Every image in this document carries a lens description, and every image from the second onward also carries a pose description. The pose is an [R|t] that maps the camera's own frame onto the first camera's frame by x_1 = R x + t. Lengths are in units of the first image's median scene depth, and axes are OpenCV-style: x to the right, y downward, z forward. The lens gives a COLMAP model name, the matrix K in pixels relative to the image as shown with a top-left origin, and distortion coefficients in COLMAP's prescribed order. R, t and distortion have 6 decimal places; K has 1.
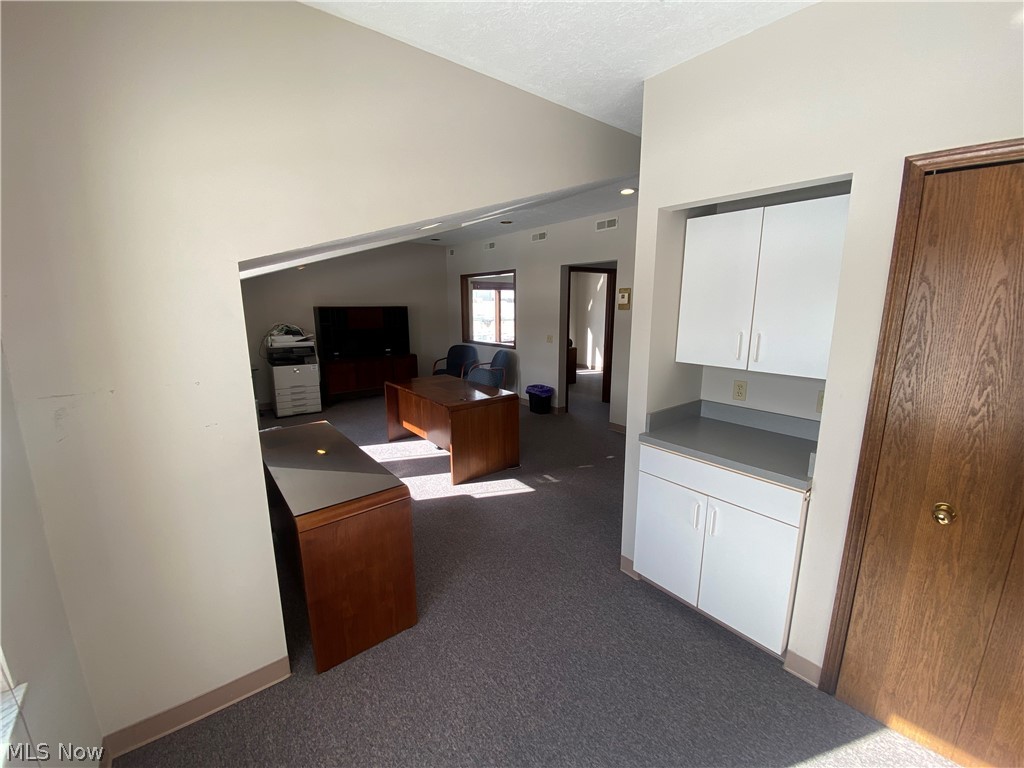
lens RADIAL K [[415.8, 0, 507.4], [0, 415.8, 383.7], [0, 0, 1]] dist [-0.001813, -0.000285]
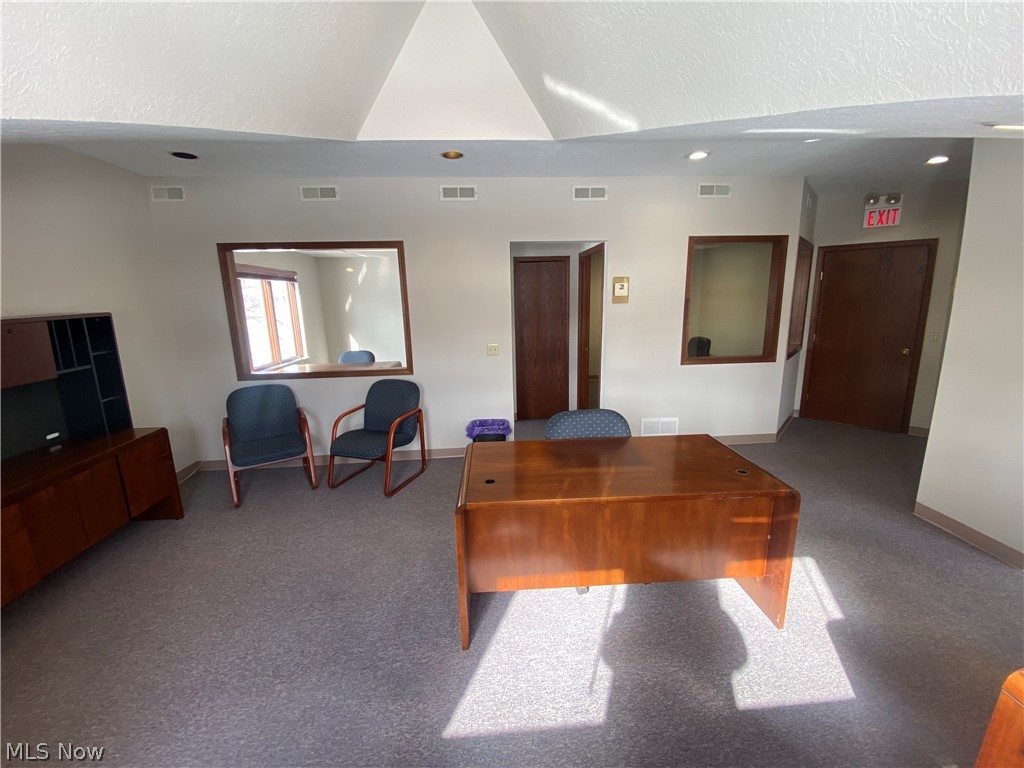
lens RADIAL K [[415.8, 0, 515.4], [0, 415.8, 383.4], [0, 0, 1]] dist [-0.001813, -0.000285]
pose [[0.542493, -0.184870, 0.819466, -0.435808], [0.177620, 0.978673, 0.103201, -0.116428], [-0.821068, 0.089568, 0.563760, 0.582802]]
